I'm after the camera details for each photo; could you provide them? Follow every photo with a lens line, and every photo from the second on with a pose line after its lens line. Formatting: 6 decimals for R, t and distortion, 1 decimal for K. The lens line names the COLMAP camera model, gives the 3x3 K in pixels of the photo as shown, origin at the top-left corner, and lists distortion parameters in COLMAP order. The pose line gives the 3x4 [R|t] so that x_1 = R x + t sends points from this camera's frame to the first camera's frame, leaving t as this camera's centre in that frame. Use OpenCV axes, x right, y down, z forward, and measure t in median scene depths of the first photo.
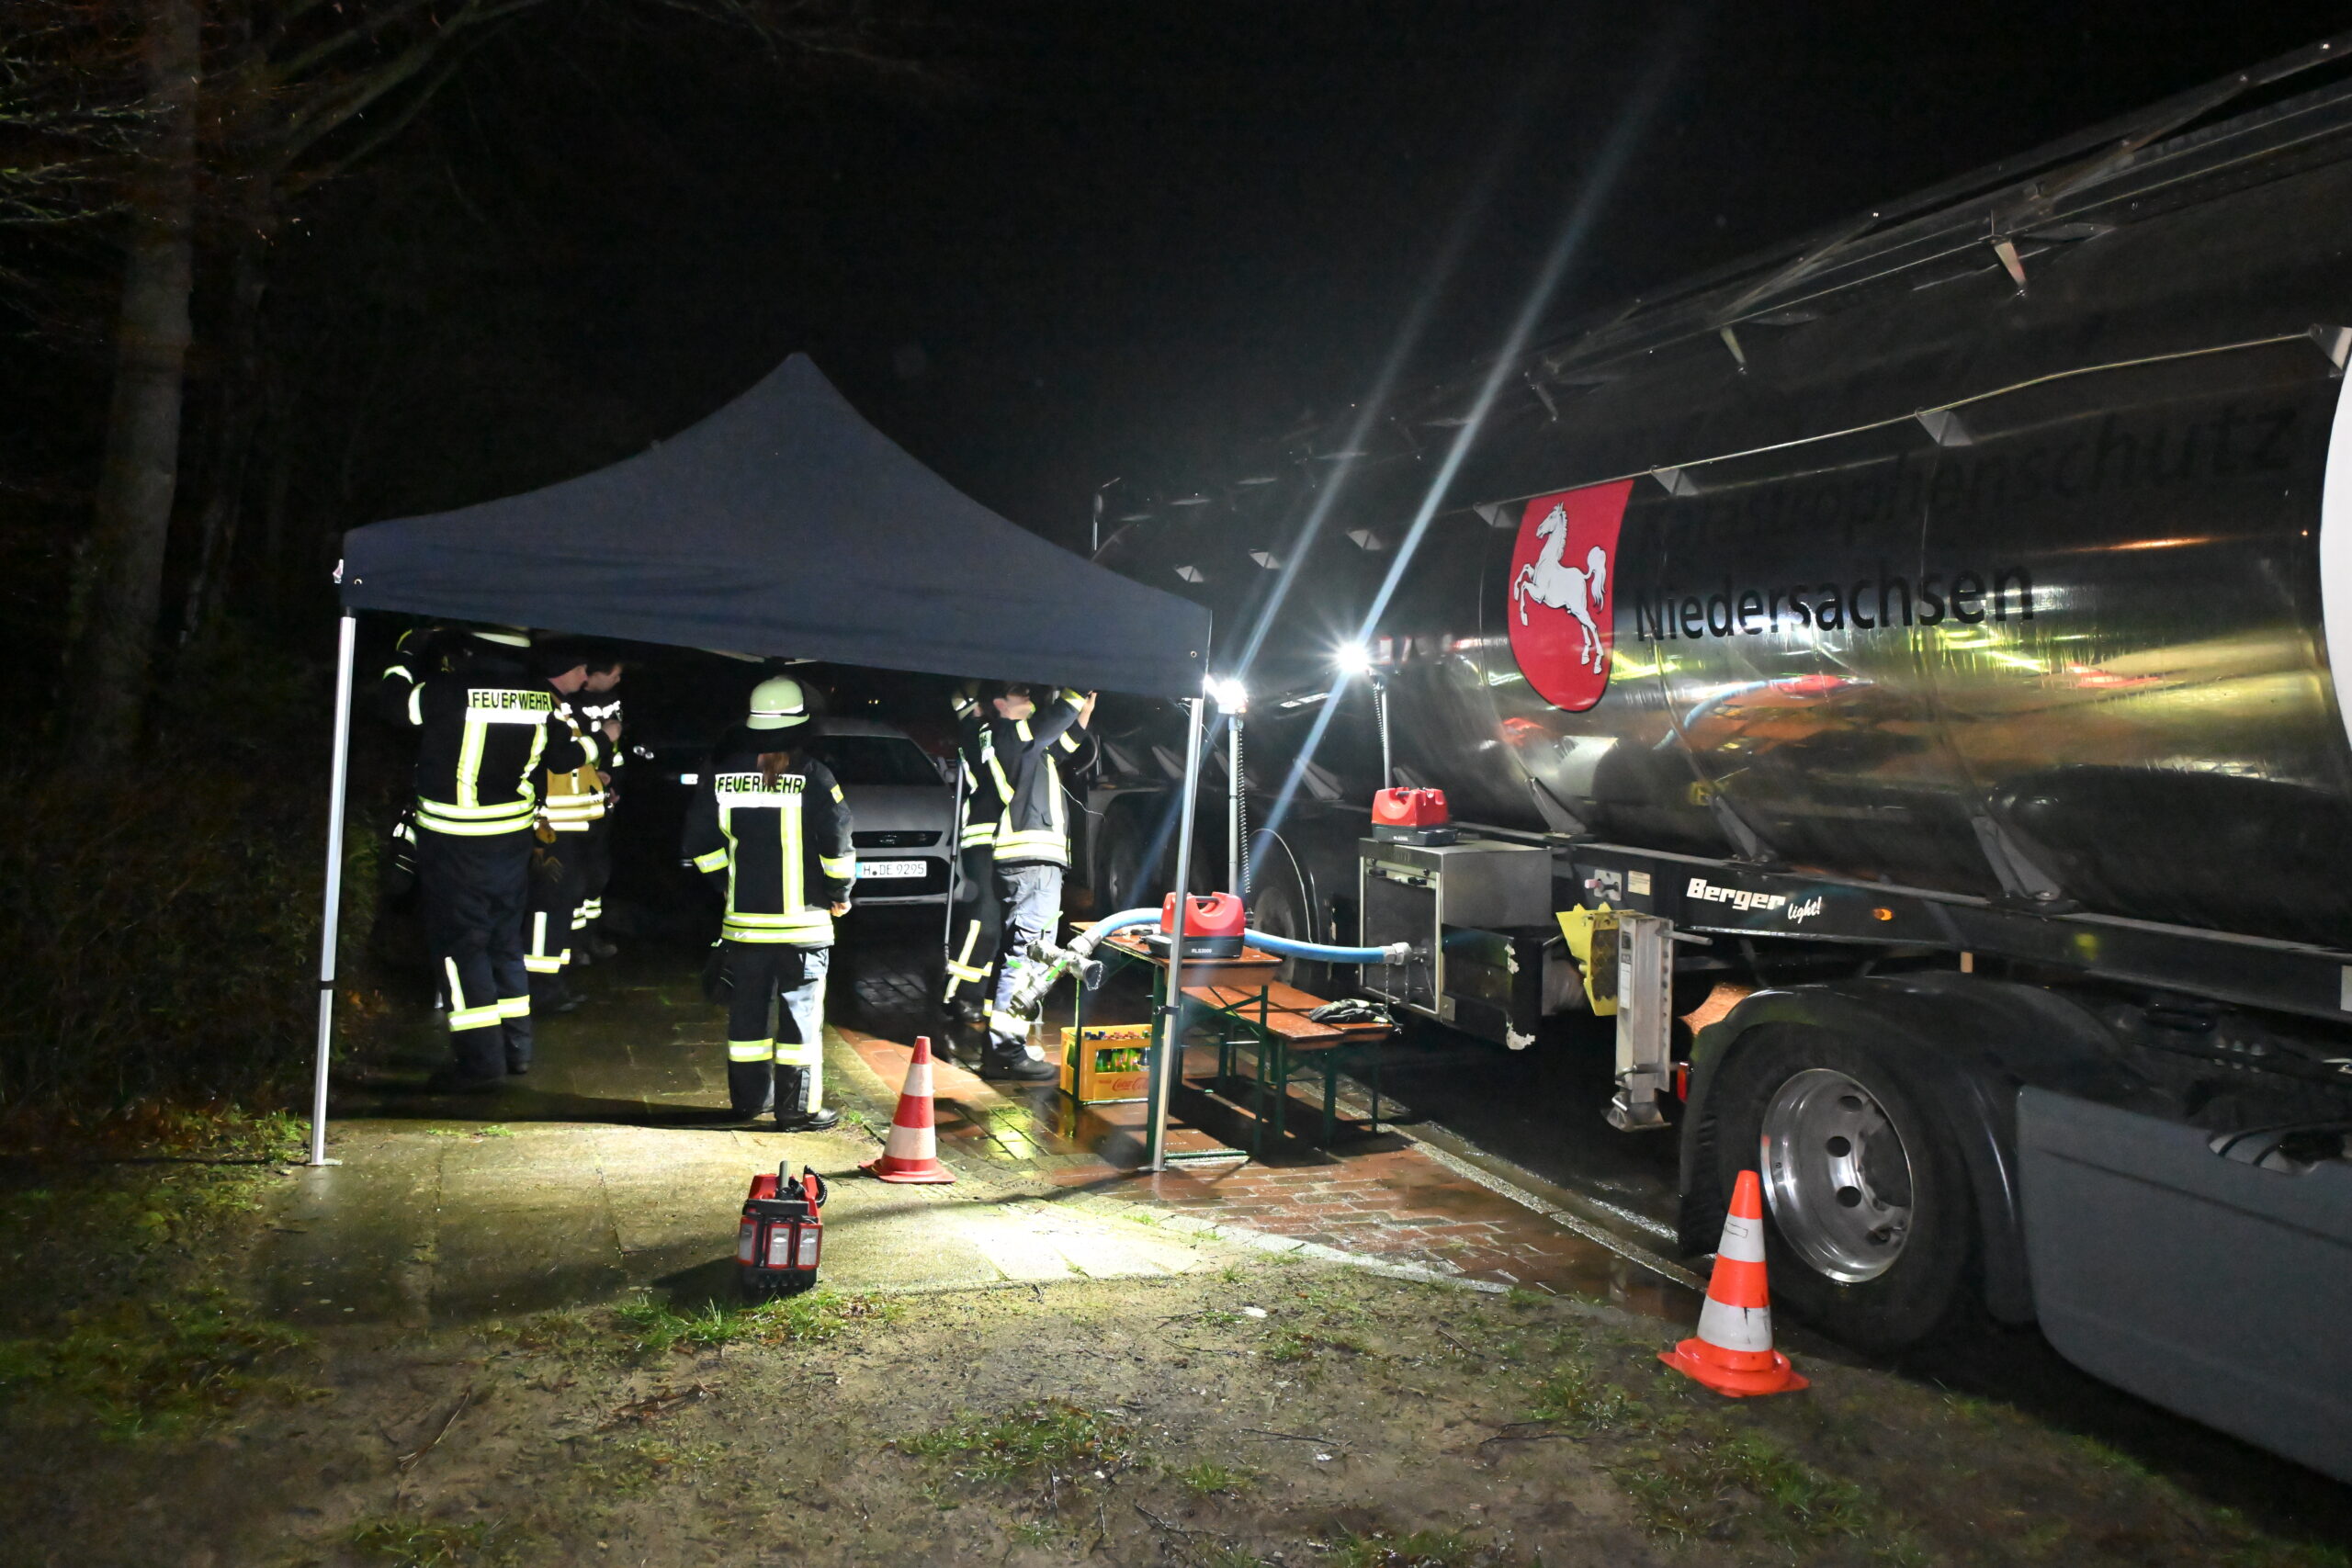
lens RADIAL K [[1791.1, 0, 1176.0], [0, 1791.1, 784.0], [0, 0, 1]] dist [0.003972, -0.003077]
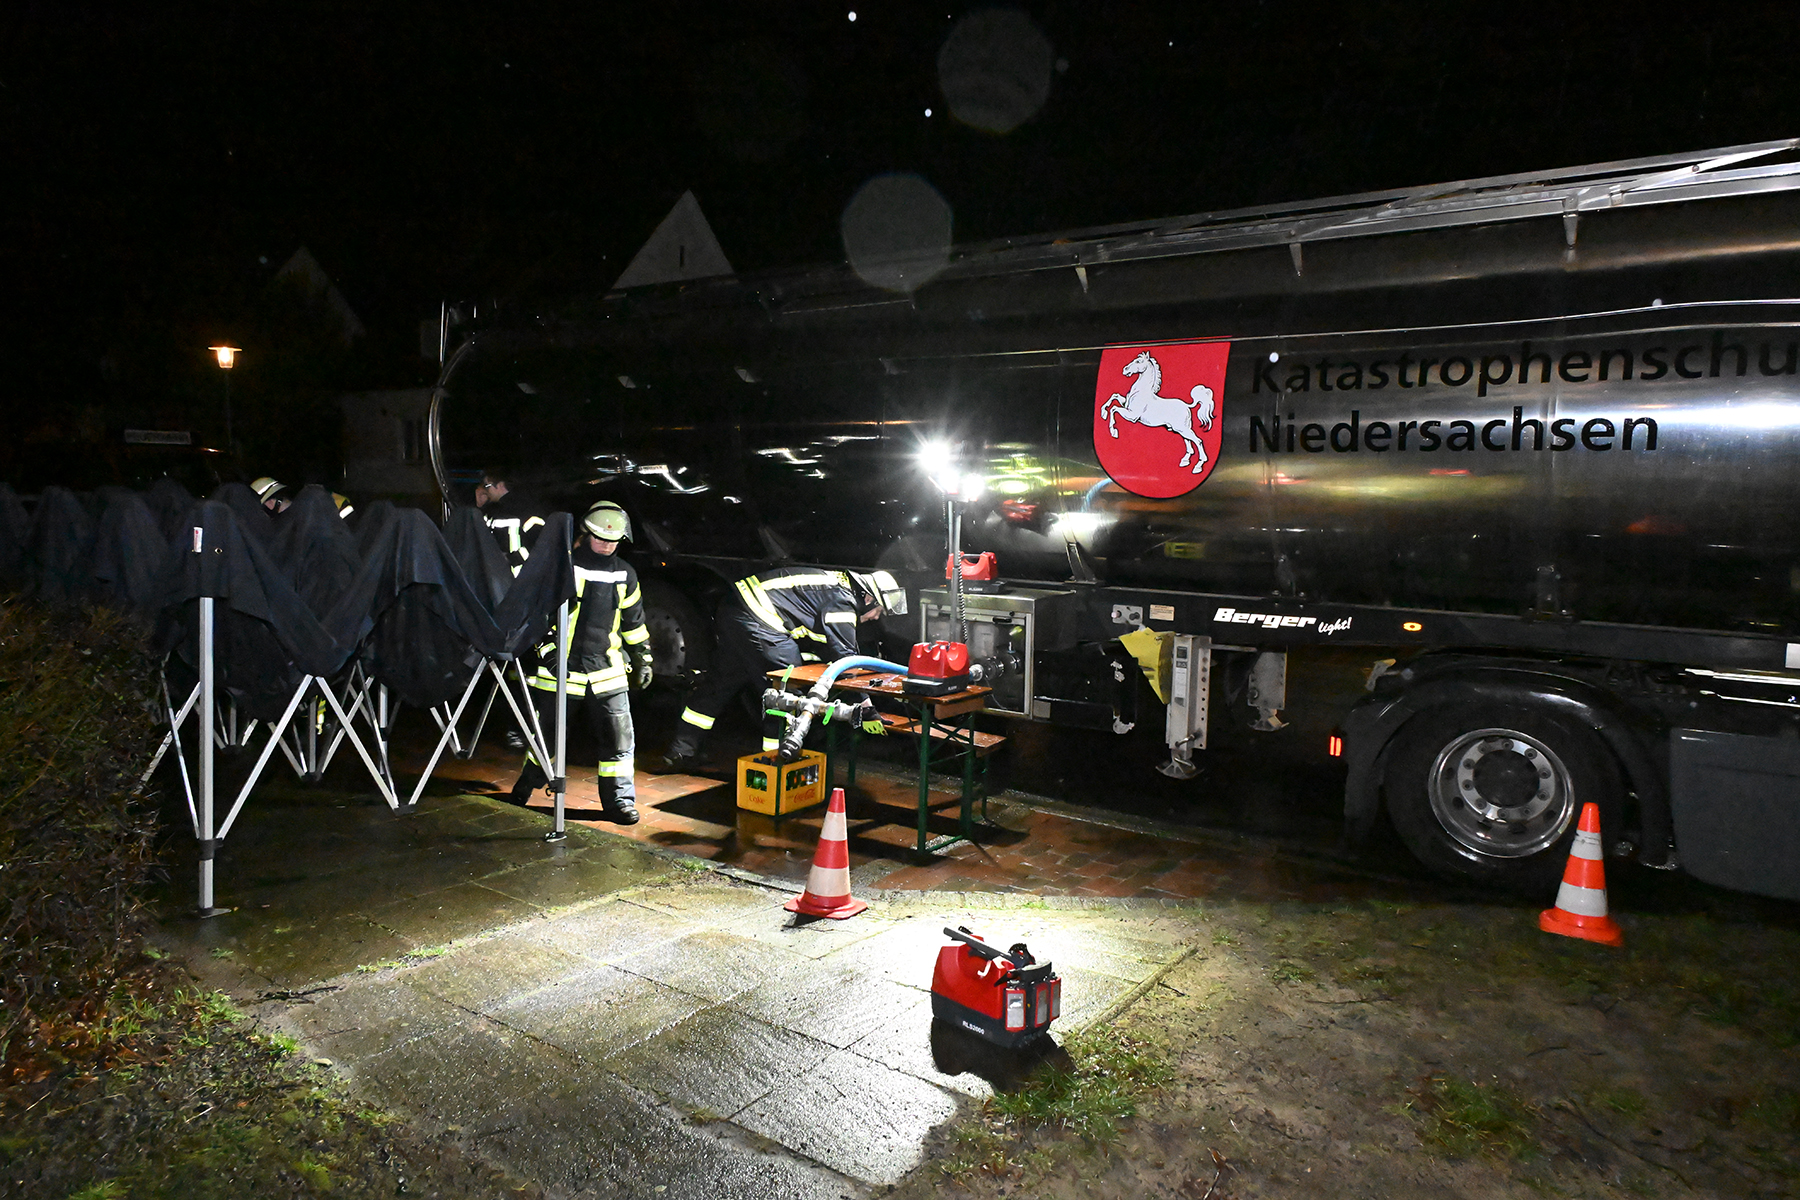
lens RADIAL K [[1171.5, 0, 900.0], [0, 1171.5, 600.0], [0, 0, 1]] dist [-0.005089, 0.002049]
pose [[0.818439, -0.058779, 0.571579, -0.506831], [0.020918, 0.997142, 0.072590, -0.032453], [-0.574212, -0.047454, 0.817330, 0.349677]]
